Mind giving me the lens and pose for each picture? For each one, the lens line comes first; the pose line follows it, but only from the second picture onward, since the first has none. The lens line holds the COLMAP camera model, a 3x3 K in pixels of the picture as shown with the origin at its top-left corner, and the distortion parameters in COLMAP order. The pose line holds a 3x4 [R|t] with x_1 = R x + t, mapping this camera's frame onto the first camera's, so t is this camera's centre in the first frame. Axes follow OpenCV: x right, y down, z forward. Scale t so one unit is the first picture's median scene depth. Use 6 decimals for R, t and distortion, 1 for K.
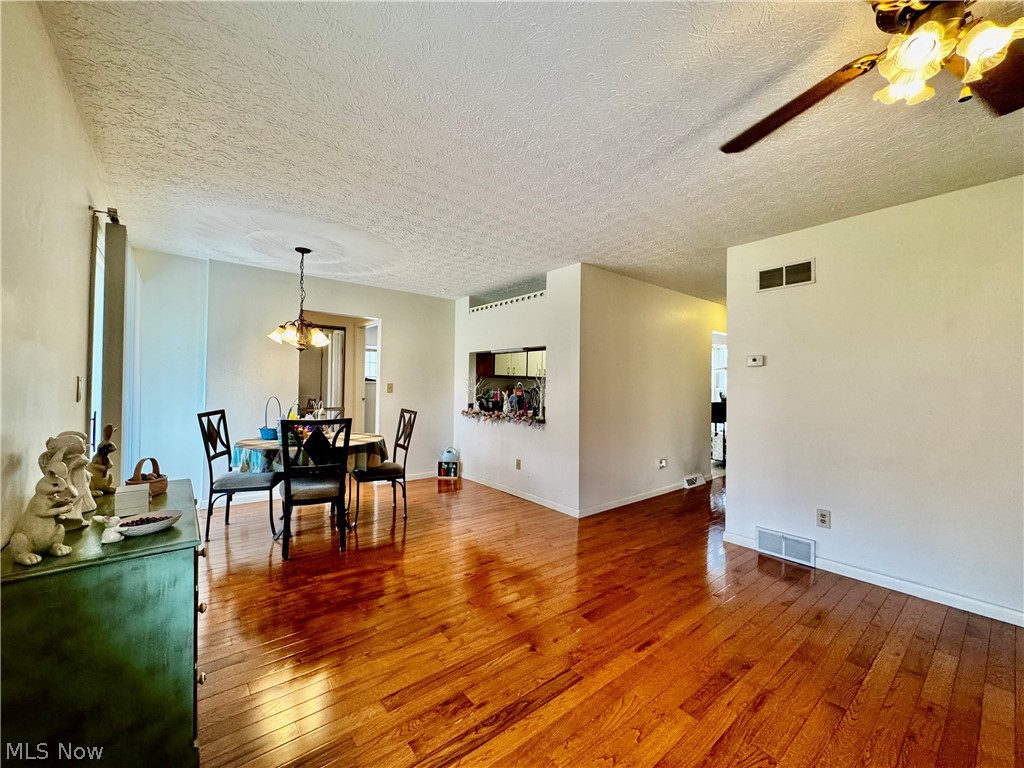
lens RADIAL K [[407.9, 0, 512.0], [0, 407.9, 384.0], [0, 0, 1]] dist [0.000379, 0.000131]
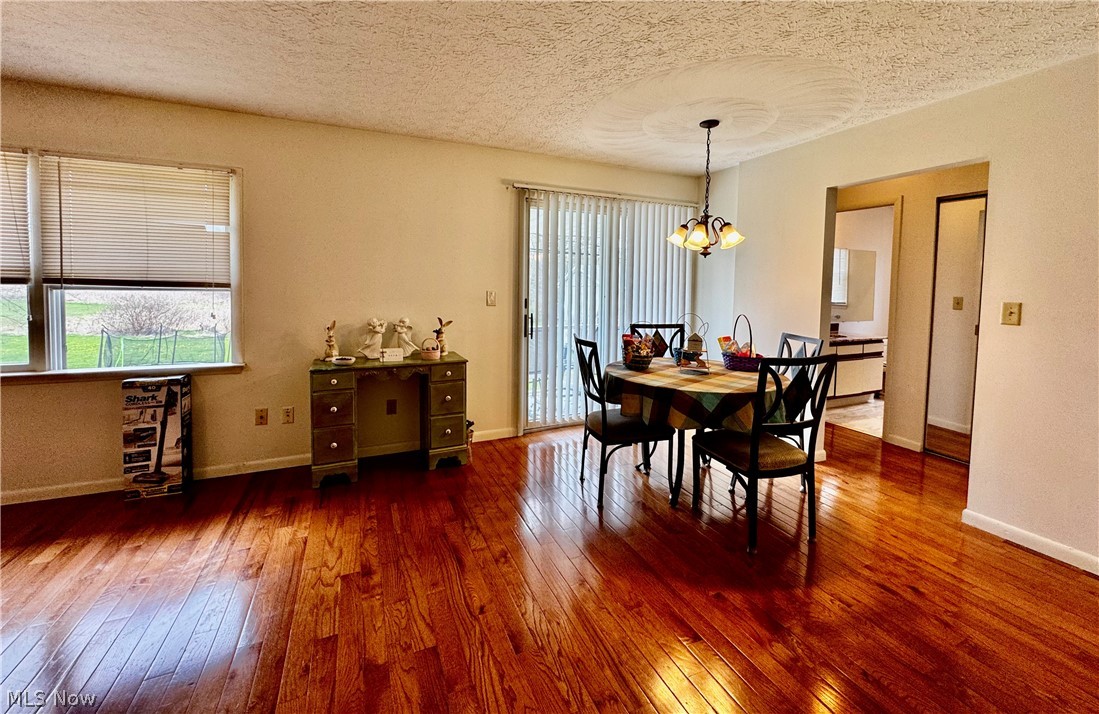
lens RADIAL K [[441.8, 0, 550.1], [0, 441.8, 301.5], [0, 0, 1]] dist [-0.000373, -0.000100]
pose [[-0.264204, 0.017643, -0.964306, 0.338010], [-0.013461, 0.999668, 0.021978, -0.009608], [0.964373, 0.018787, -0.263878, 0.859321]]
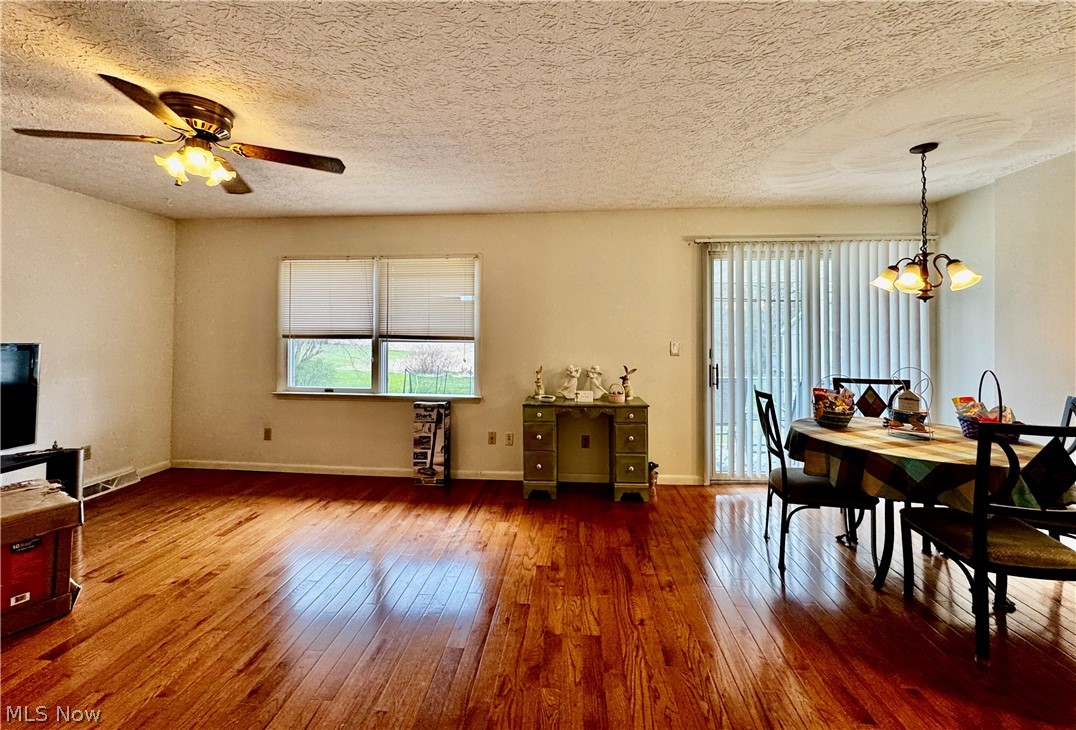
lens RADIAL K [[435.2, 0, 536.4], [0, 435.2, 324.9], [0, 0, 1]] dist [0.002004, 0.000171]
pose [[-0.695989, -0.028448, -0.717488, 0.387486], [-0.008069, 0.999462, -0.031801, -0.013597], [0.718007, -0.016344, -0.695844, 0.950279]]
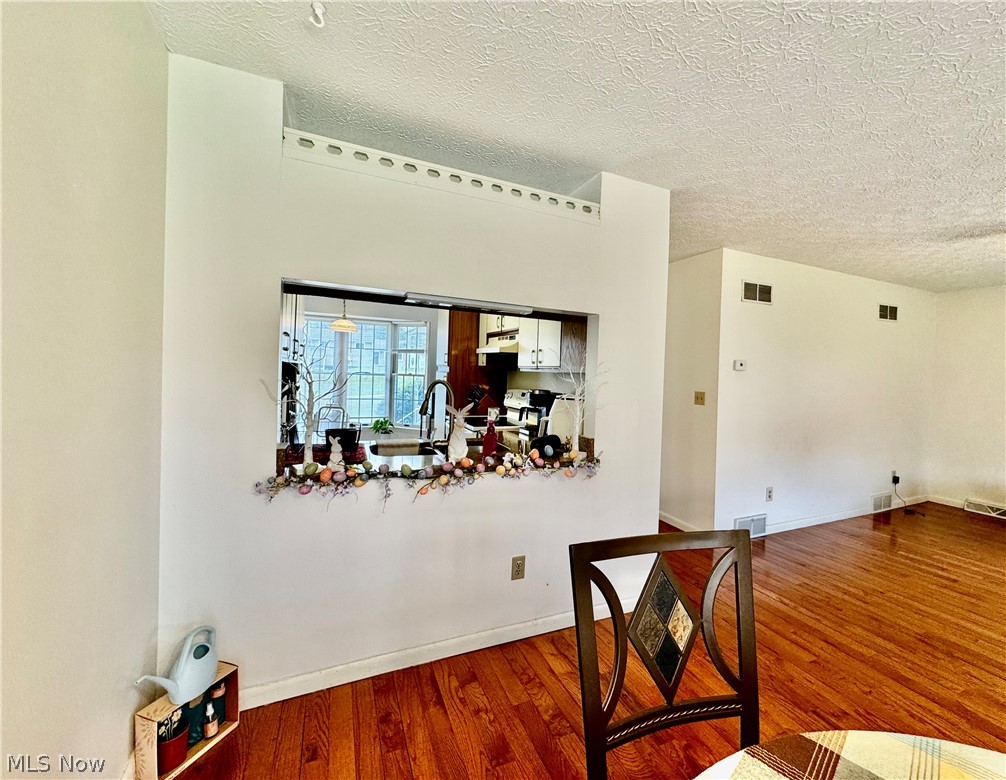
lens RADIAL K [[427.5, 0, 535.7], [0, 427.5, 383.2], [0, 0, 1]] dist [0.001106, 0.000051]
pose [[0.236206, -0.026947, 0.971329, -0.498959], [-0.036161, 0.998679, 0.036499, -0.026671], [-0.971030, -0.043745, 0.234920, 1.023772]]
